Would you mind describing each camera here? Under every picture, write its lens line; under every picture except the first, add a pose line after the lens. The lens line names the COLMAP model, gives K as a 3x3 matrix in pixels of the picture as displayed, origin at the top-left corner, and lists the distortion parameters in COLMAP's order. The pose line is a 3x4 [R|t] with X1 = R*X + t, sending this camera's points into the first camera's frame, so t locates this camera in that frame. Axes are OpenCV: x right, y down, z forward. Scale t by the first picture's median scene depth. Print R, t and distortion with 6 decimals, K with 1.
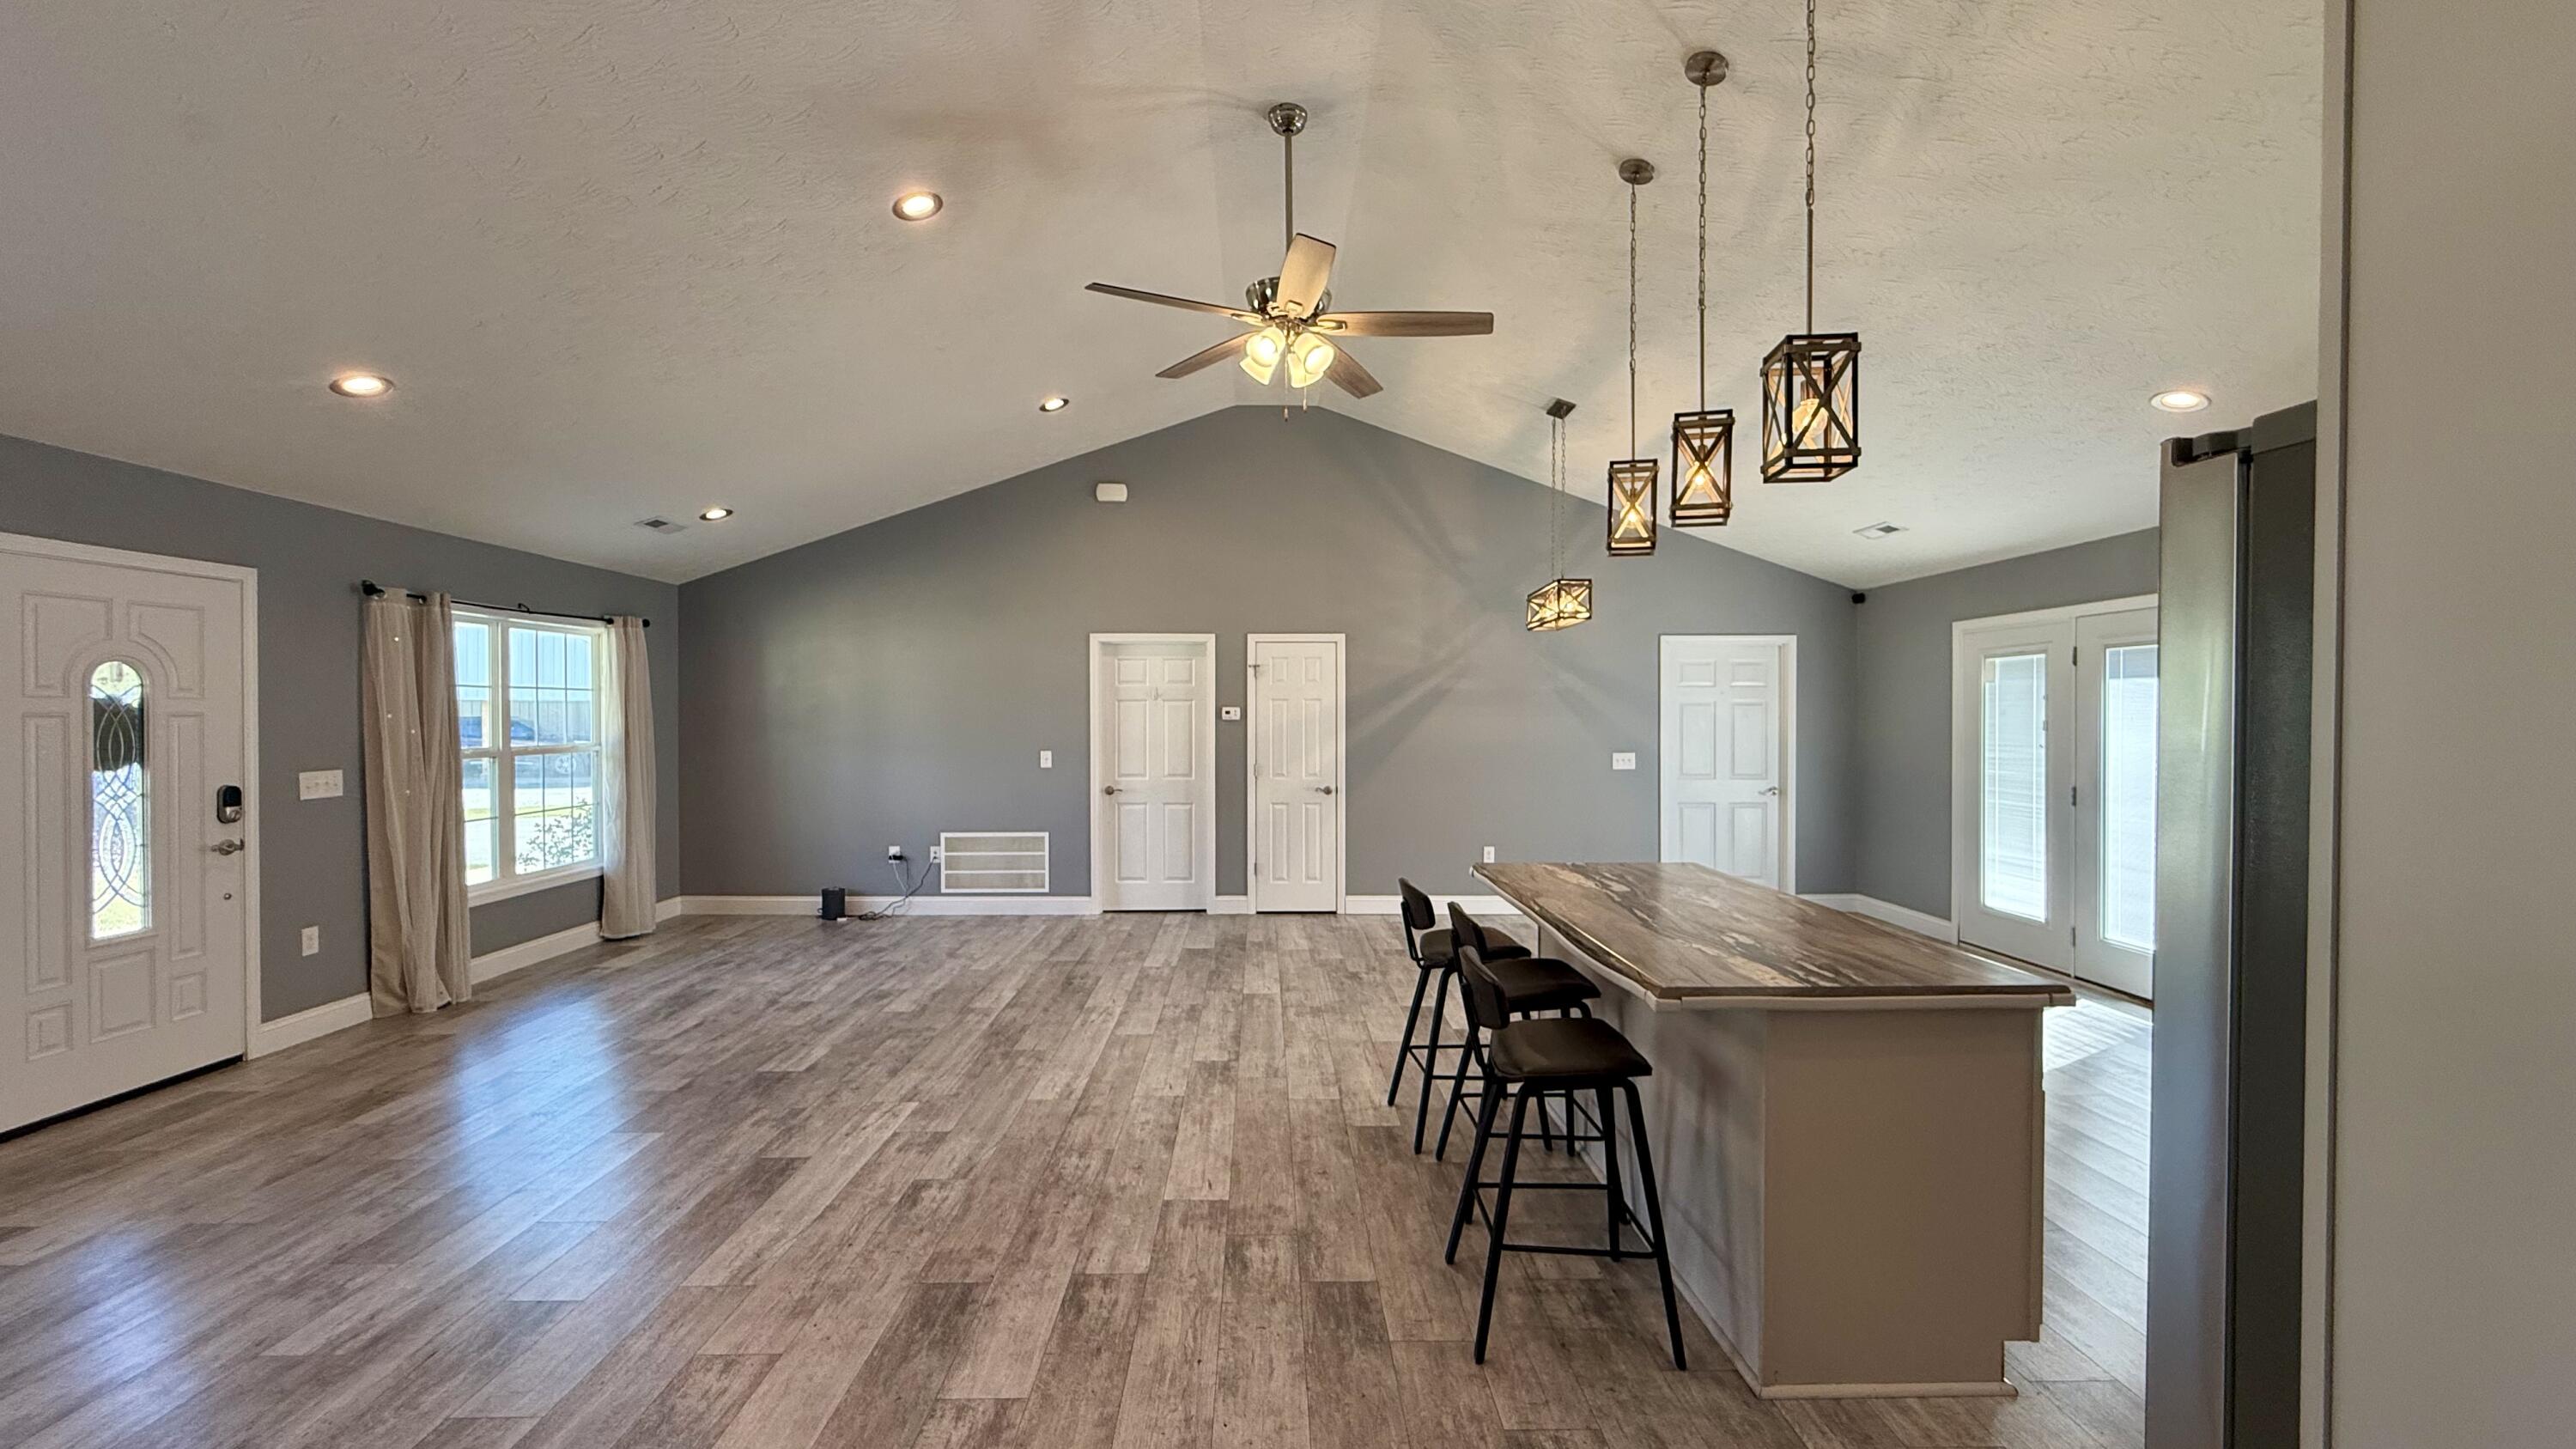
lens RADIAL K [[1035.1, 0, 1288.0], [0, 1035.1, 724.5], [0, 0, 1]] dist [-0.001593, 0.000437]
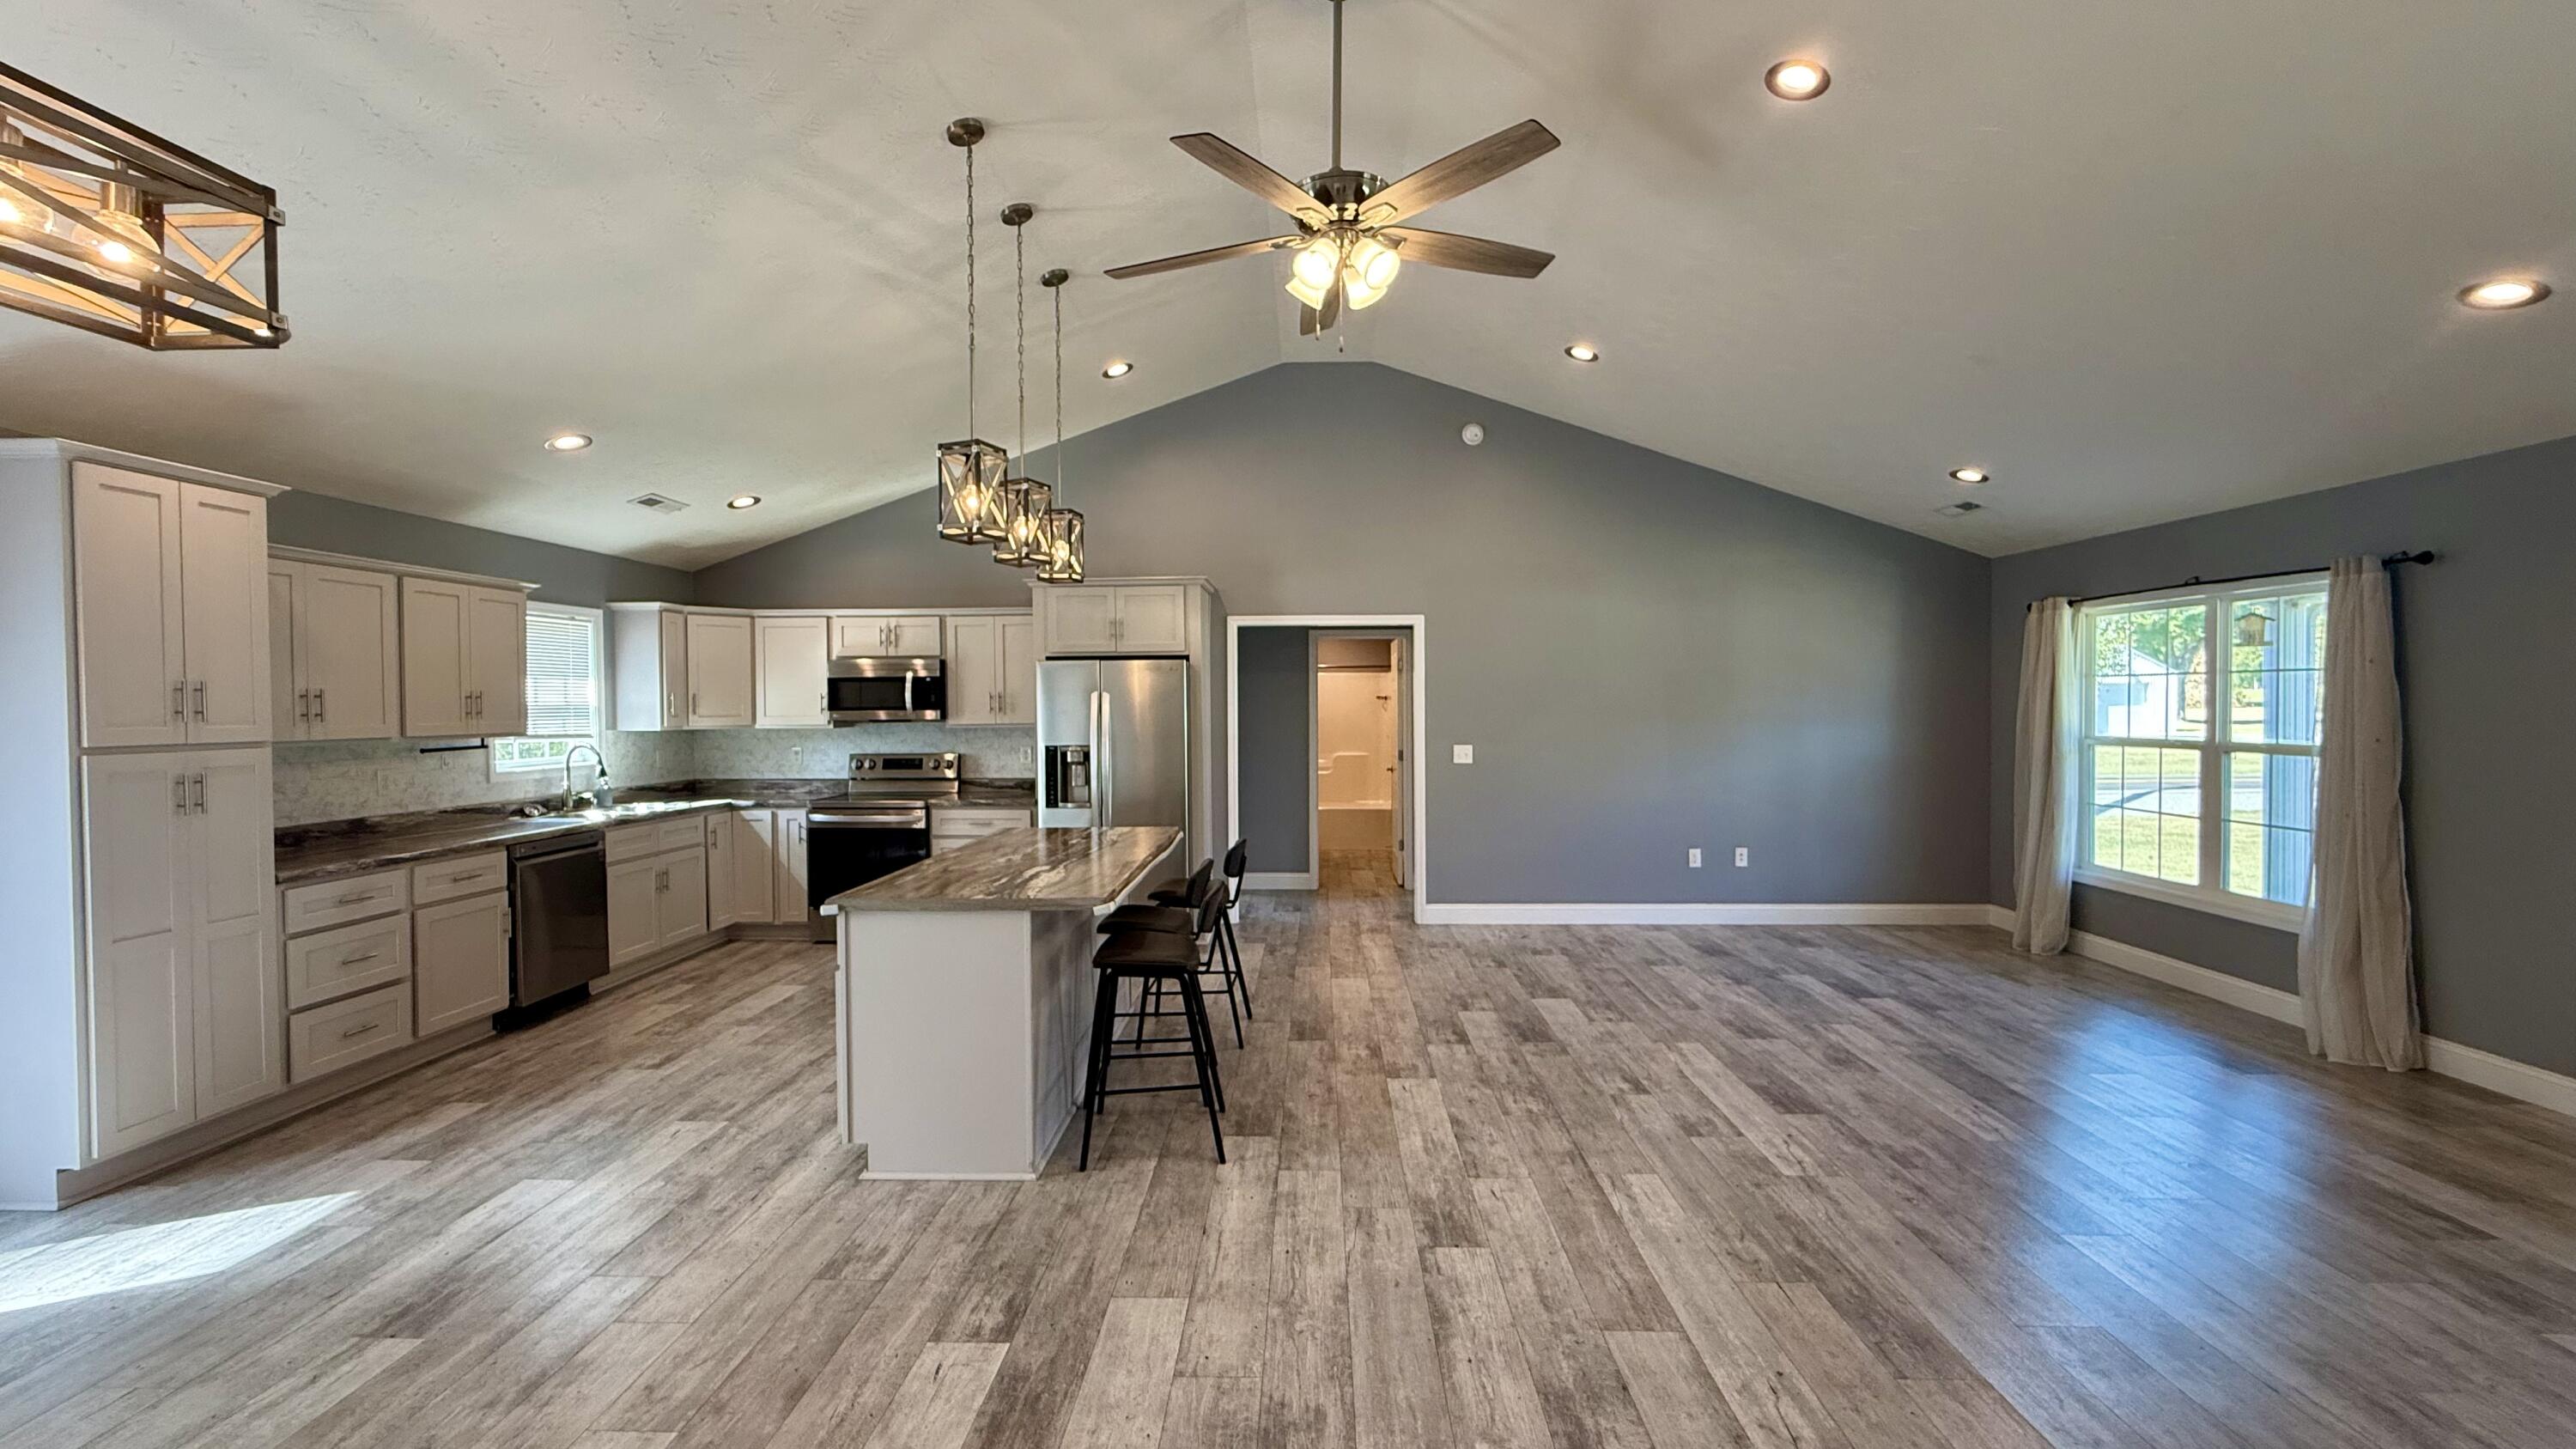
lens RADIAL K [[1035.1, 0, 1288.0], [0, 1035.1, 724.5], [0, 0, 1]] dist [-0.001593, 0.000437]
pose [[-0.998648, 0.002609, 0.051923, -0.000950], [0.004120, 0.999570, 0.029028, -0.023493], [-0.051825, 0.029203, -0.998229, 1.897356]]
